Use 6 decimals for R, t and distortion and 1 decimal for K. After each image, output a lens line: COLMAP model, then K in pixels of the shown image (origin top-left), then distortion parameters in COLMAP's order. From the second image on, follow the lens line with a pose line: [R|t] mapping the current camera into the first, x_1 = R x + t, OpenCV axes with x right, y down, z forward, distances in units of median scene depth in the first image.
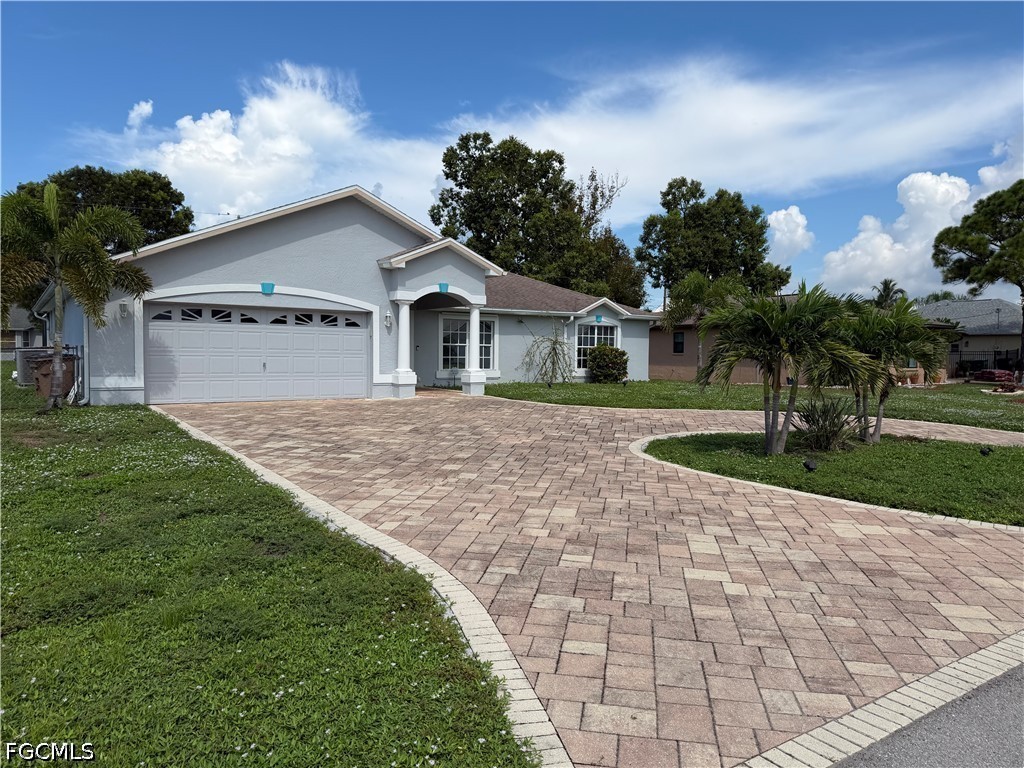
lens RADIAL K [[717.0, 0, 517.9], [0, 717.0, 384.2], [0, 0, 1]] dist [0.078246, -0.119796]
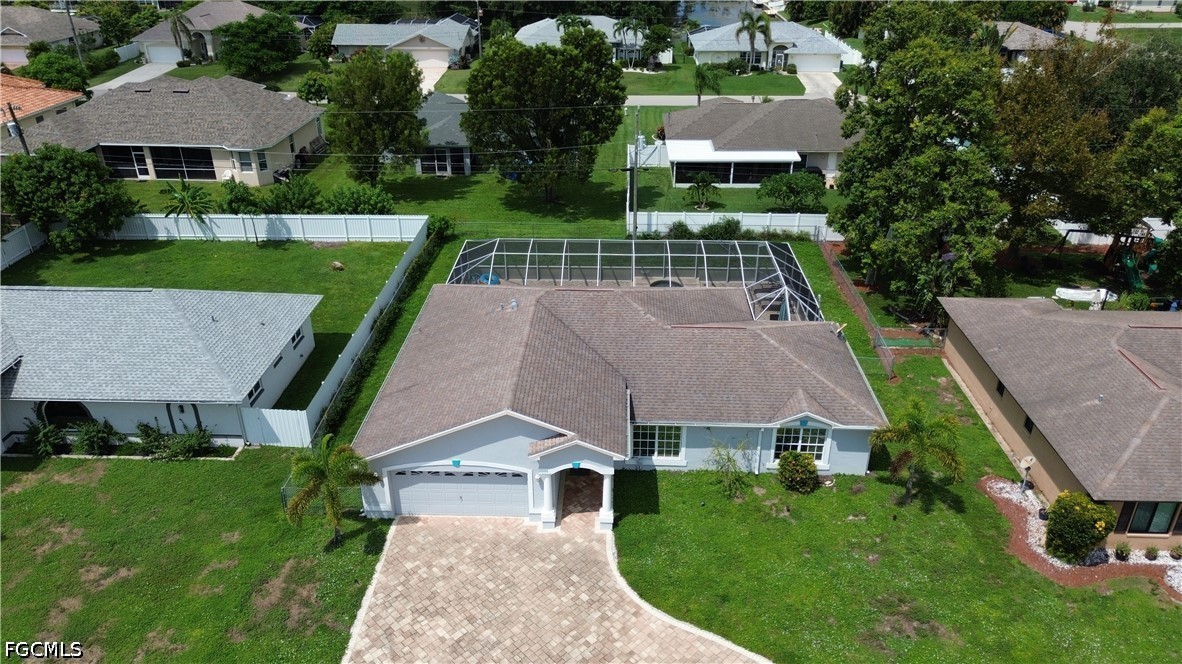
lens RADIAL K [[849.9, 0, 591.0], [0, 849.9, 332.0], [0, 0, 1]] dist [0.099068, -0.126772]
pose [[0.790289, 0.275261, -0.547425, 0.727650], [-0.017427, 0.903150, 0.428971, -1.051566], [0.612486, -0.329471, 0.718547, -0.056651]]
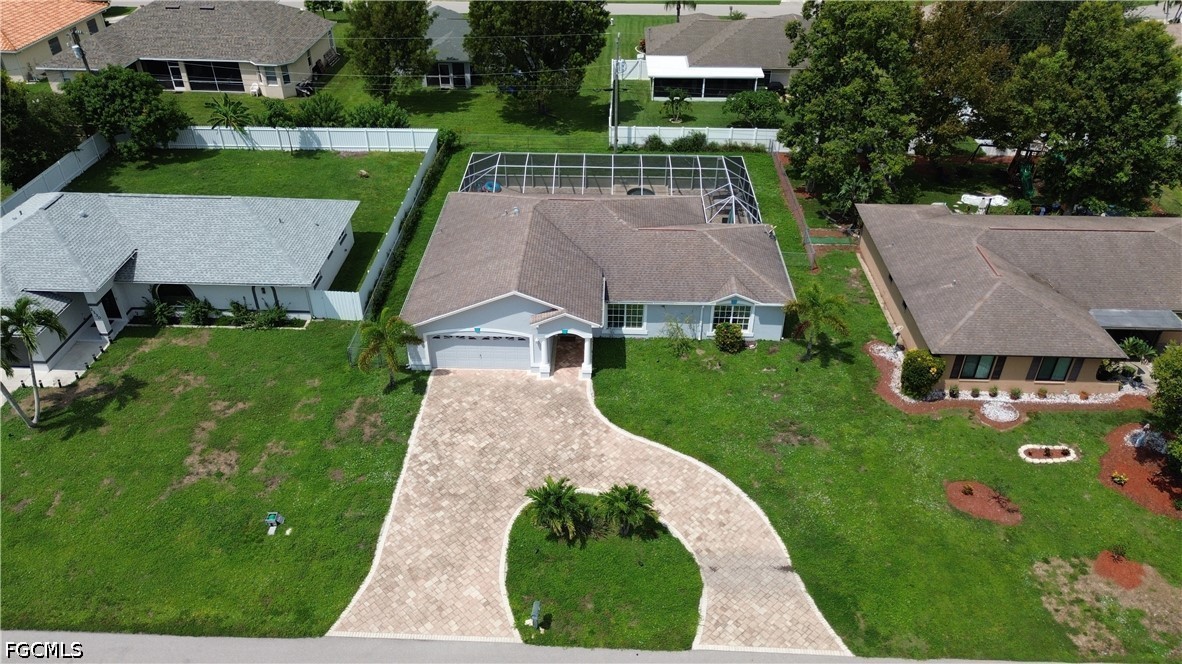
lens RADIAL K [[849.9, 0, 591.0], [0, 849.9, 332.0], [0, 0, 1]] dist [0.099068, -0.126772]
pose [[0.795320, 0.341164, -0.501072, 1.056738], [-0.023893, 0.843593, 0.536452, -1.320239], [0.605719, -0.414679, 0.679078, -0.461358]]
